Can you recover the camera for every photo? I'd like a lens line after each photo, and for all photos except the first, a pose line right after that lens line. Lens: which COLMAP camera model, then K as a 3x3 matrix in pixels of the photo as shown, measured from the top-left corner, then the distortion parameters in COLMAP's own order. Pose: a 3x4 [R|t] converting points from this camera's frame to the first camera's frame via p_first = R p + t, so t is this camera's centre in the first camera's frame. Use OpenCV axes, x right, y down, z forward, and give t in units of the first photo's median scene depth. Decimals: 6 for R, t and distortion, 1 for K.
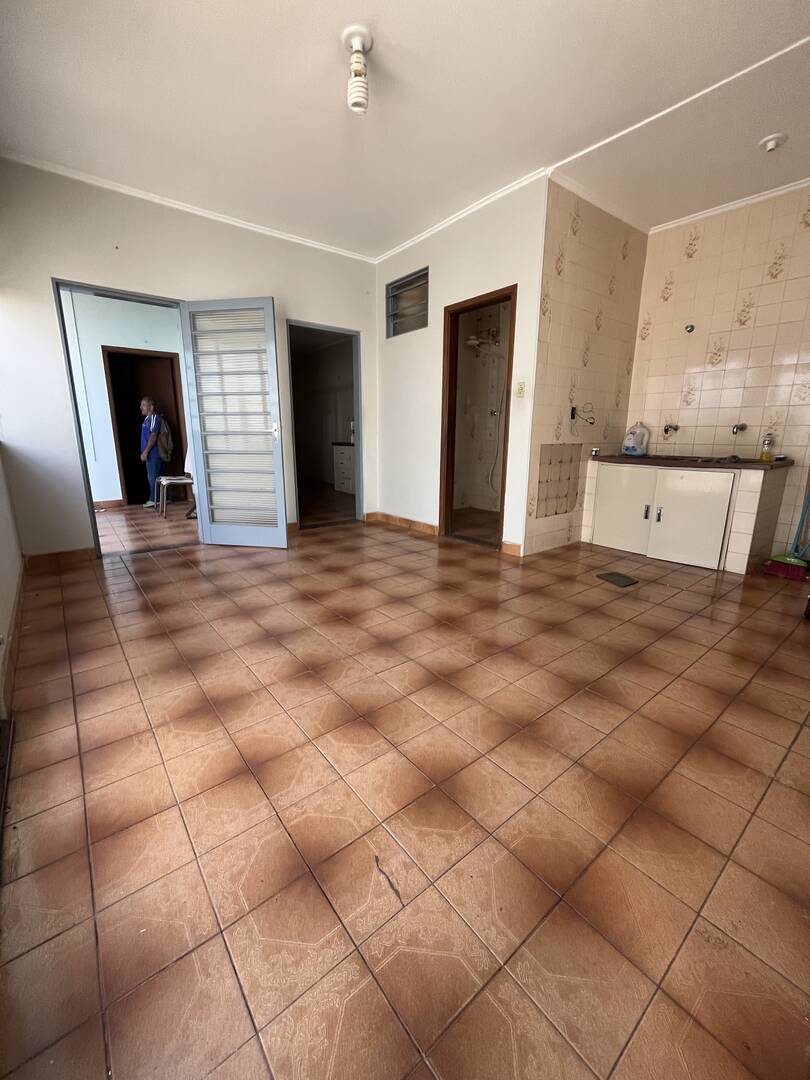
lens RADIAL K [[435.1, 0, 405.3], [0, 435.1, 536.1], [0, 0, 1]] dist [-0.003911, 0.000804]
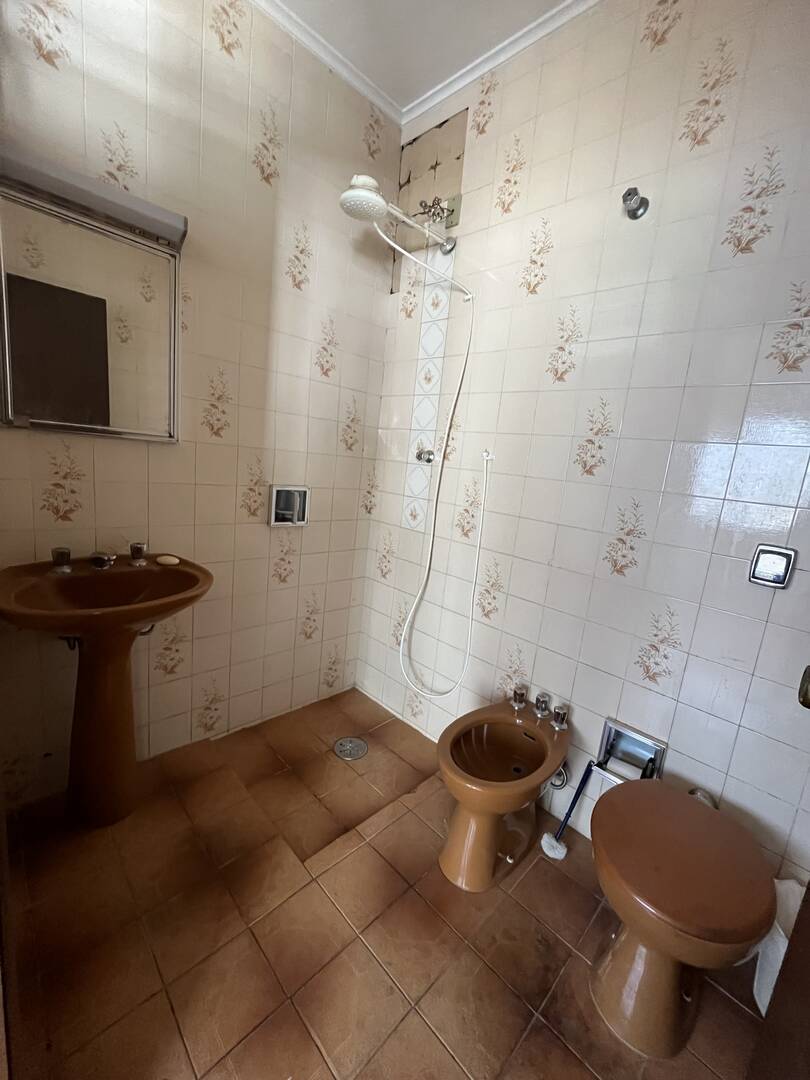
lens RADIAL K [[435.1, 0, 403.7], [0, 435.1, 539.2], [0, 0, 1]] dist [-0.003911, 0.000804]
pose [[0.988714, 0.075264, 0.129540, 0.146044], [-0.069209, 0.996316, -0.050634, -0.199334], [-0.132874, 0.041097, 0.990281, 0.665576]]
